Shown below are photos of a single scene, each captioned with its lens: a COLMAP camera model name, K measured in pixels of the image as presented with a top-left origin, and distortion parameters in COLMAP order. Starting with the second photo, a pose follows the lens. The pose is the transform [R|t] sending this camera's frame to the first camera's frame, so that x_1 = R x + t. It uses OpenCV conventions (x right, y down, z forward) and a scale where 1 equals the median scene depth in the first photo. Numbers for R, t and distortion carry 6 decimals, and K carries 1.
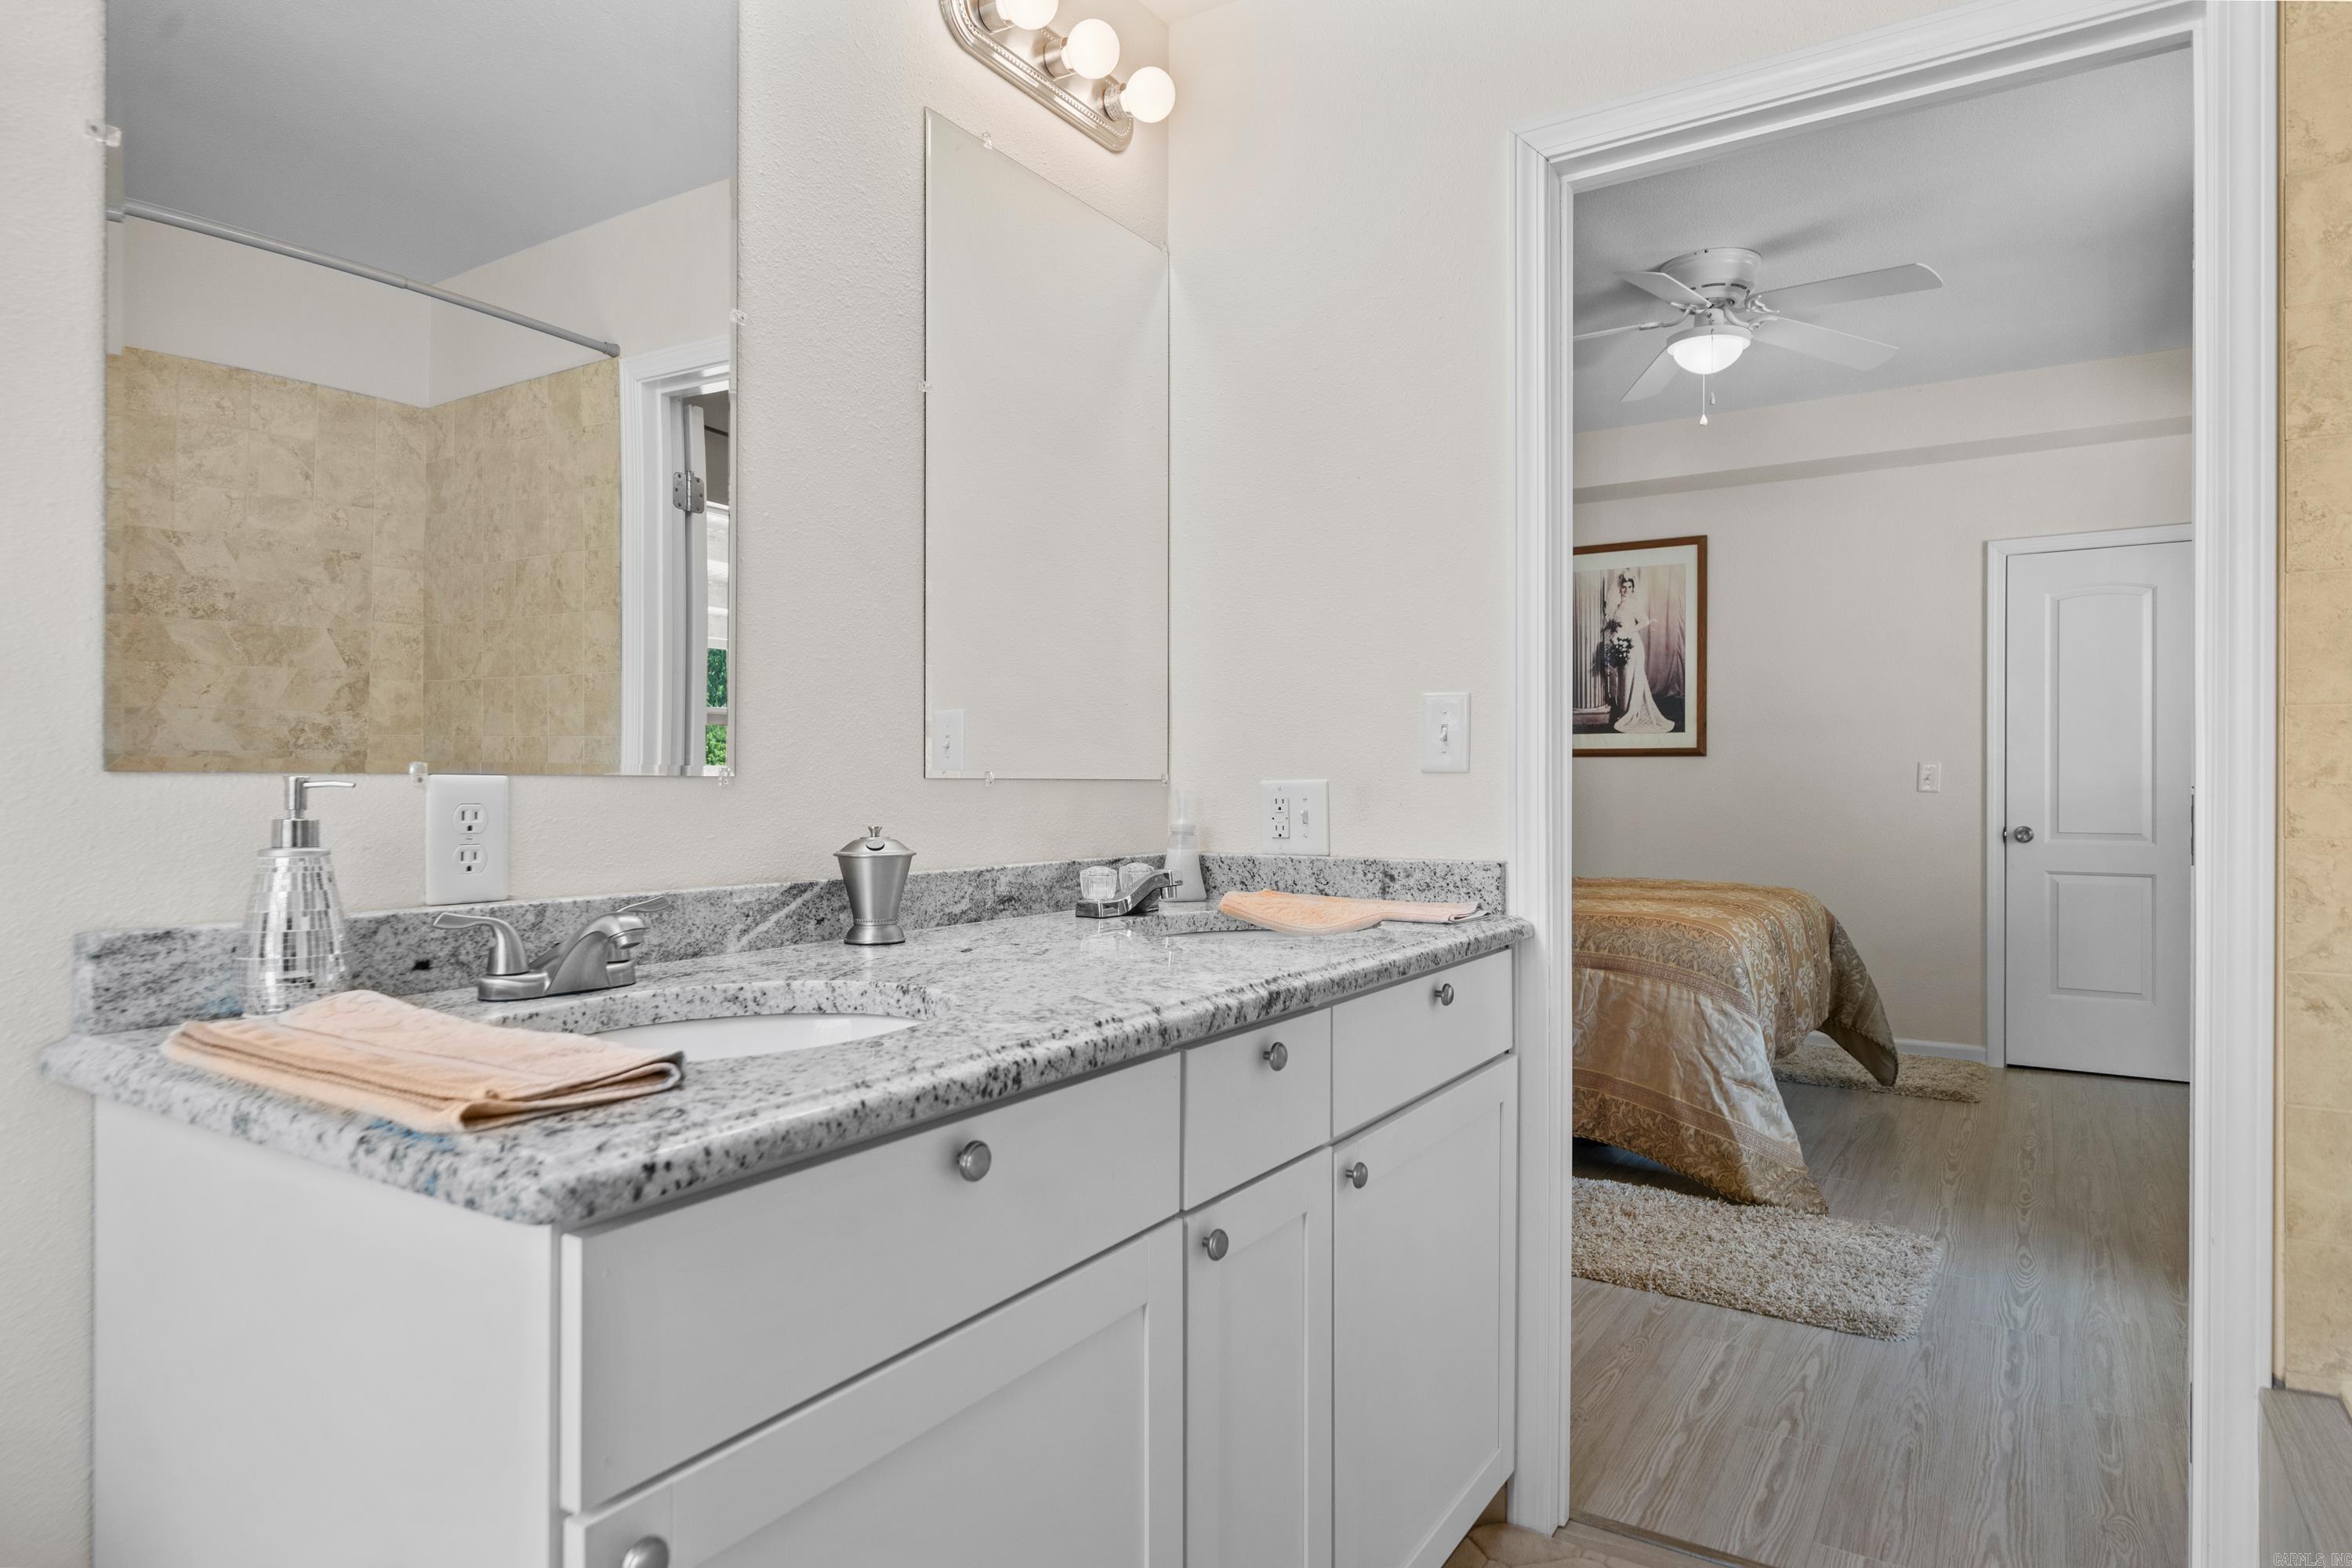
lens RADIAL K [[1344.6, 0, 1174.5], [0, 1344.6, 789.1], [0, 0, 1]] dist [0.002711, 0.000872]
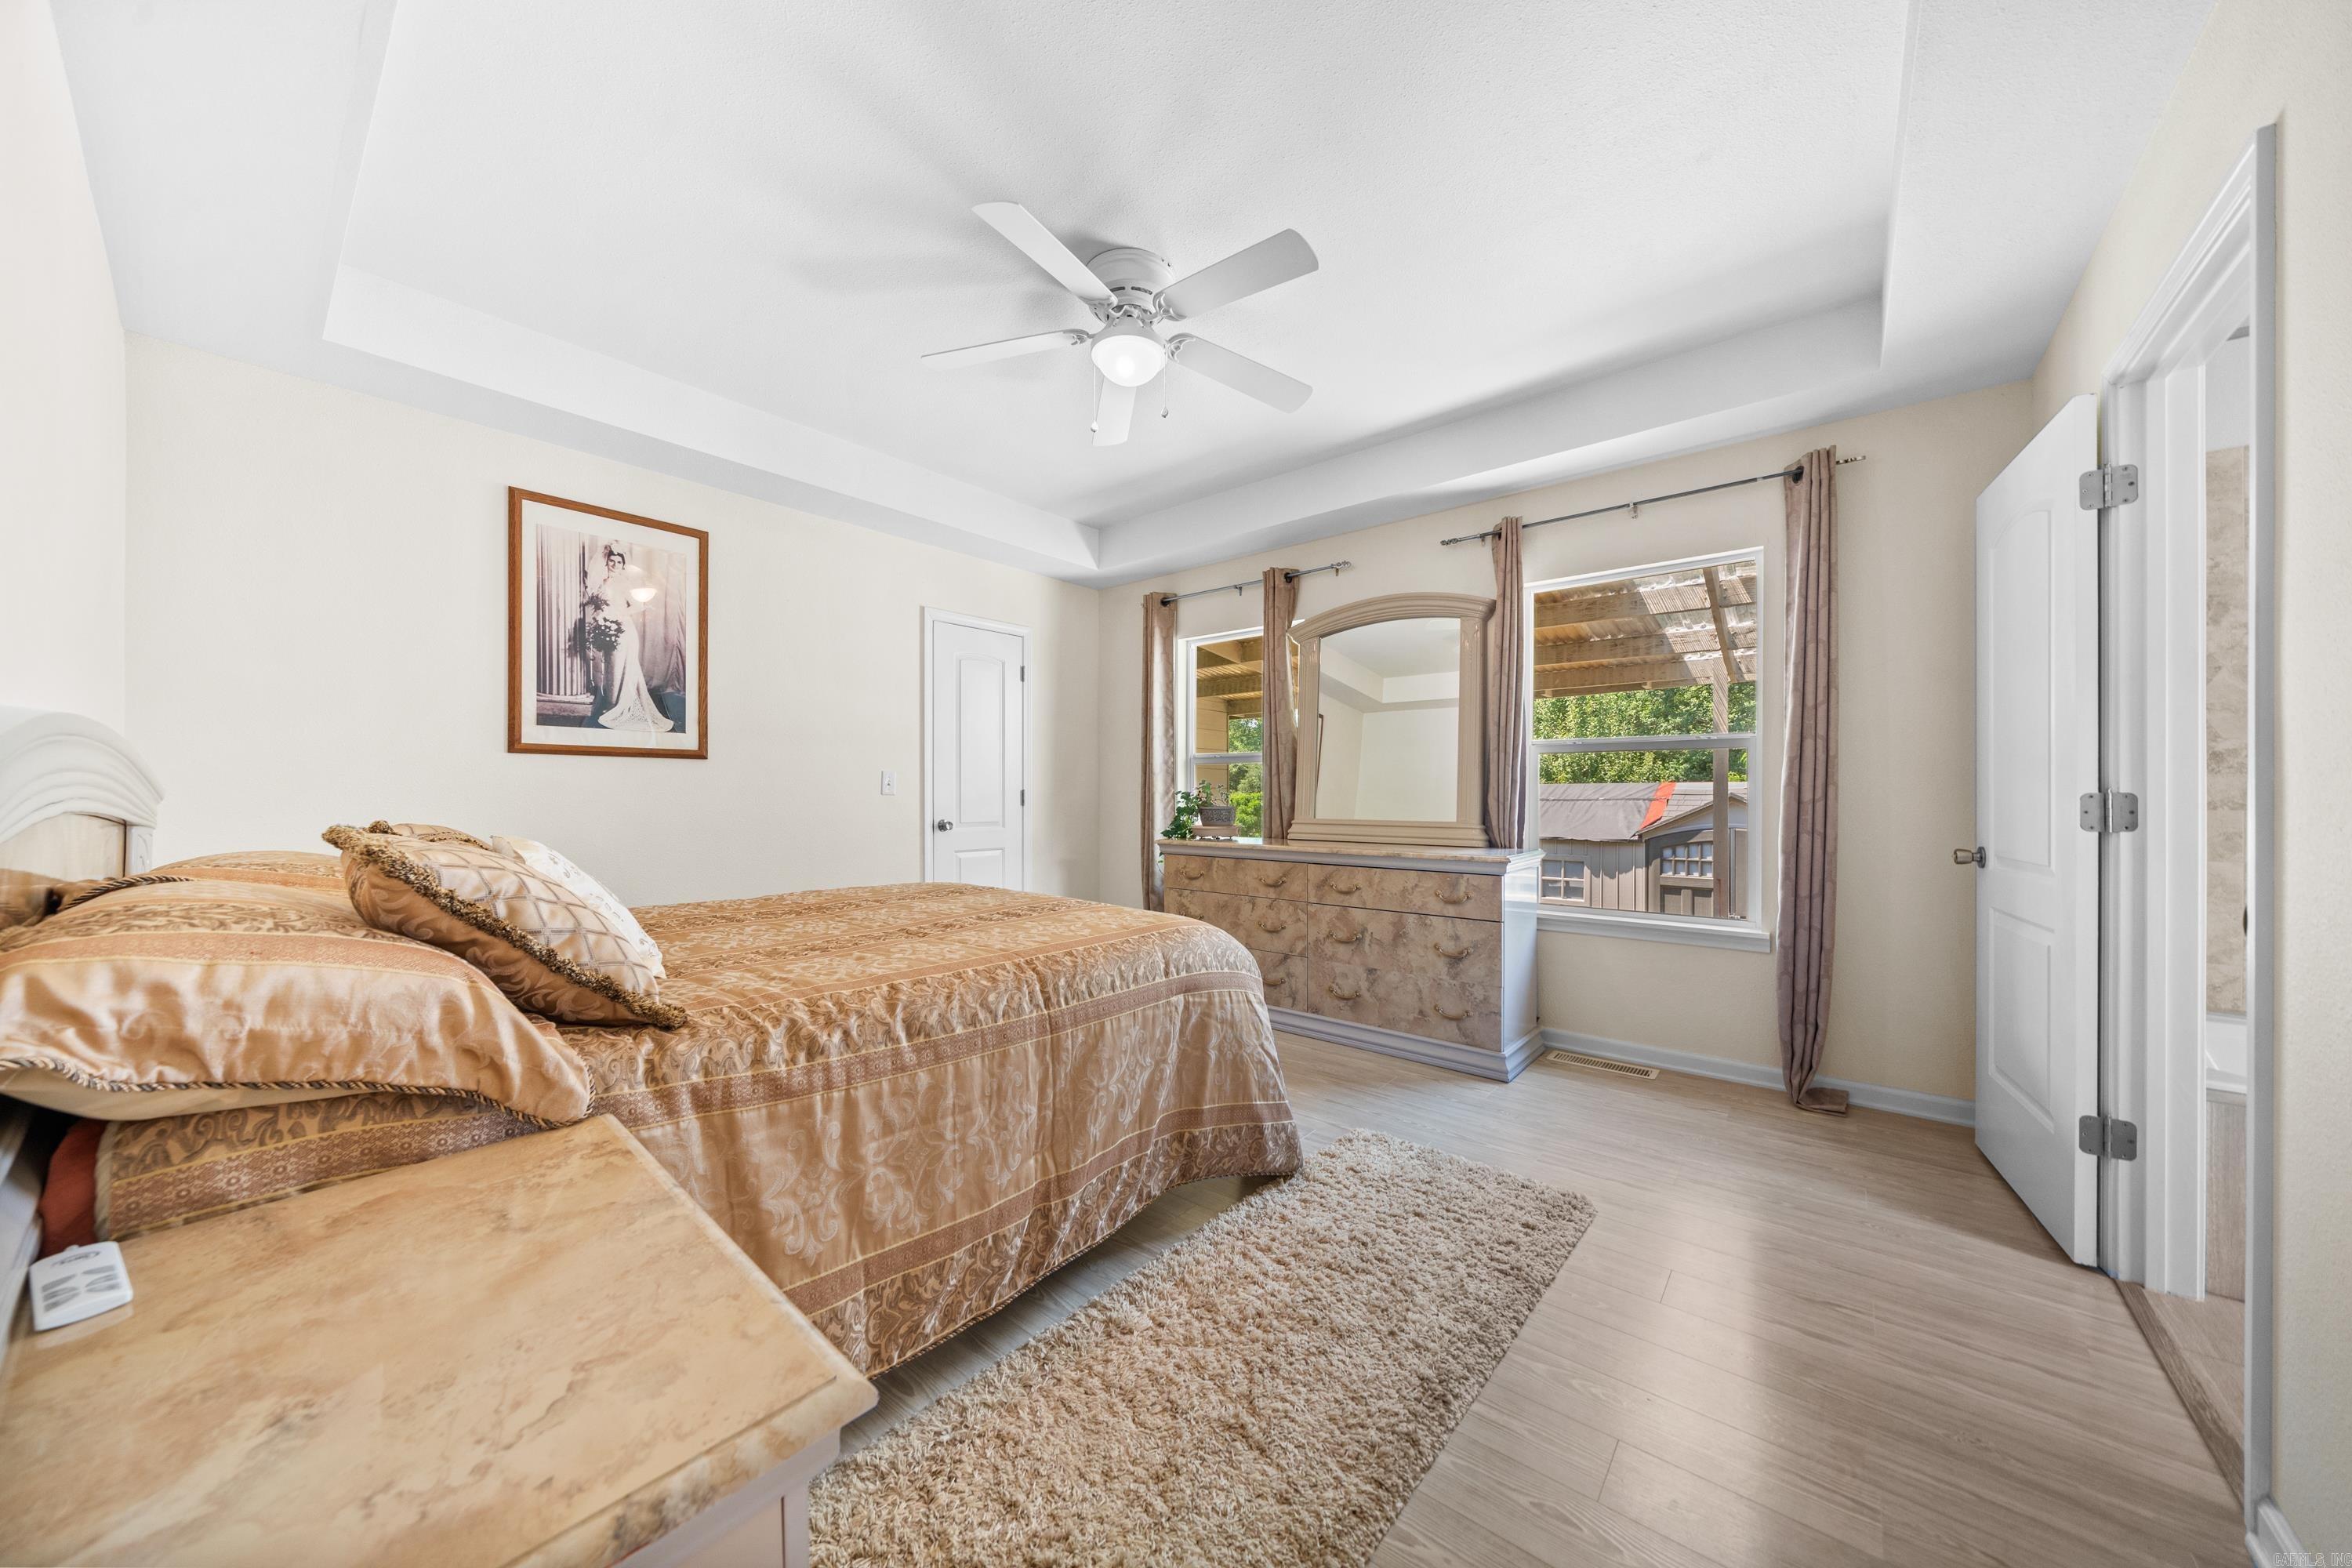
lens RADIAL K [[797.3, 0, 1168.7], [0, 797.3, 794.1], [0, 0, 1]] dist [-0.002098, -0.000139]
pose [[0.131236, -0.002868, 0.991347, -0.131408], [0.002537, 0.999994, 0.002557, 0.000005], [-0.991348, 0.002180, 0.131242, 0.589912]]
